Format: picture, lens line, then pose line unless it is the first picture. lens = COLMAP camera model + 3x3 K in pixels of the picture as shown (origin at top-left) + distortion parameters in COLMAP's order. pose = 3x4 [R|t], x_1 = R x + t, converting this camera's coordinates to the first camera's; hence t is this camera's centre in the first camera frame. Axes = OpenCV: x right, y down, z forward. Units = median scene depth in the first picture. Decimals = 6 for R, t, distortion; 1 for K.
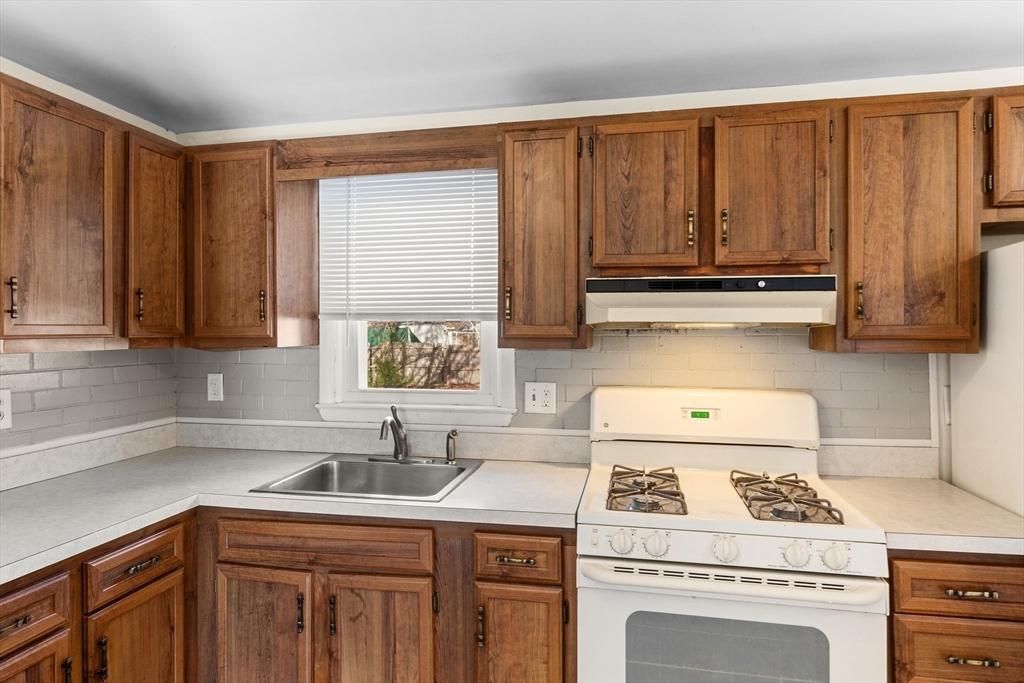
lens RADIAL K [[605.3, 0, 507.9], [0, 605.3, 328.1], [0, 0, 1]] dist [0.002546, 0.000034]
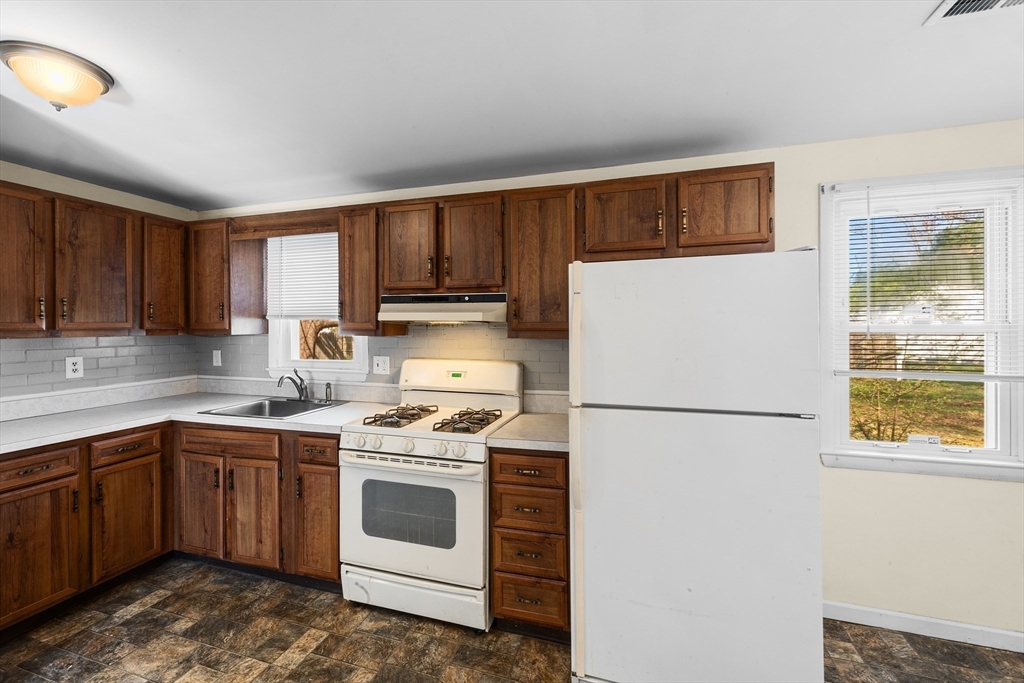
lens RADIAL K [[440.4, 0, 506.9], [0, 440.4, 325.8], [0, 0, 1]] dist [0.001118, 0.000147]
pose [[0.994819, 0.000053, -0.101662, 0.652931], [0.000538, 0.999983, 0.005787, -0.001771], [0.101661, -0.005811, 0.994802, -0.234603]]
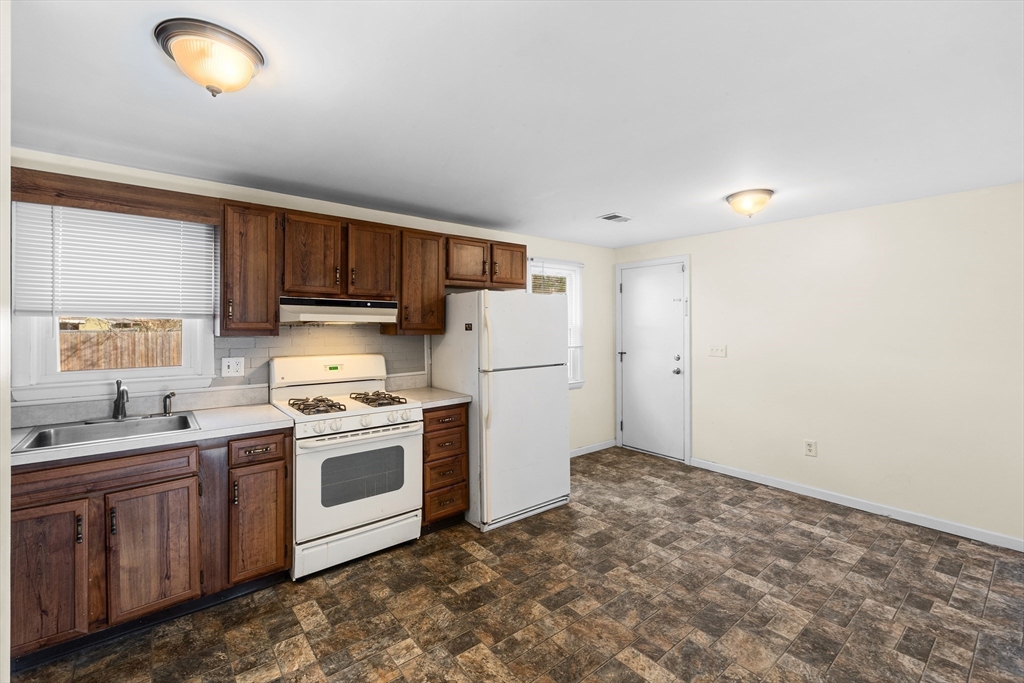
lens RADIAL K [[440.4, 0, 506.9], [0, 440.4, 325.8], [0, 0, 1]] dist [0.001118, 0.000147]
pose [[0.626883, 0.001080, 0.779113, -0.500282], [-0.005452, 0.999981, 0.003000, -0.002707], [-0.779095, -0.006128, 0.626876, -0.379072]]
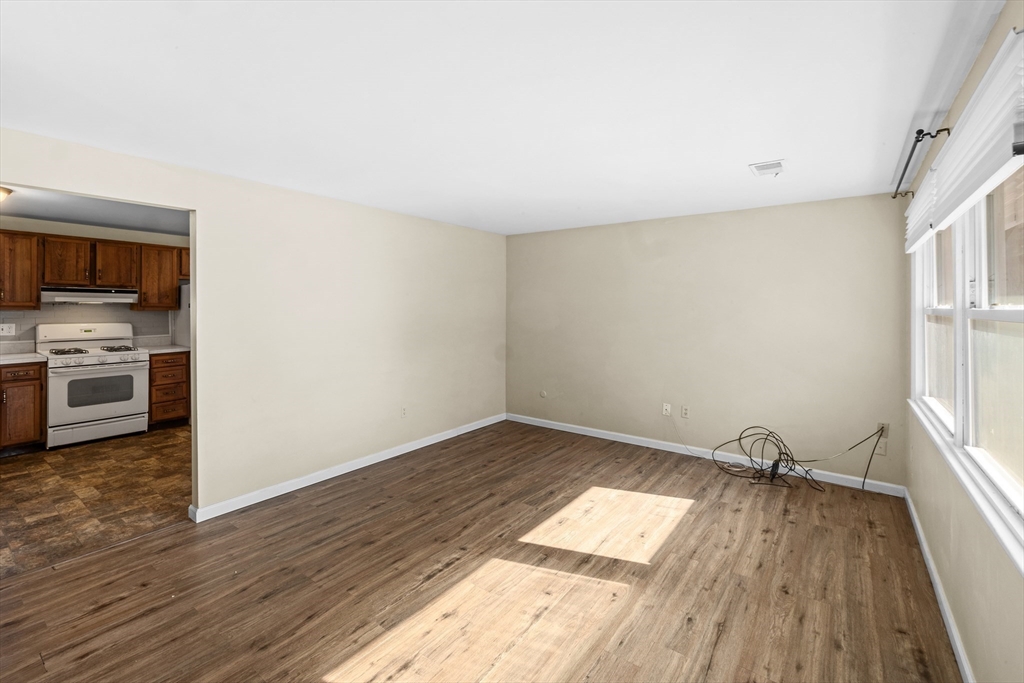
lens RADIAL K [[443.6, 0, 507.1], [0, 443.6, 309.6], [0, 0, 1]] dist [0.008818, -0.000150]
pose [[0.420709, -0.001415, 0.907195, -0.974079], [-0.007467, 0.999960, 0.005023, 0.003915], [-0.907165, -0.008887, 0.420681, -2.172957]]
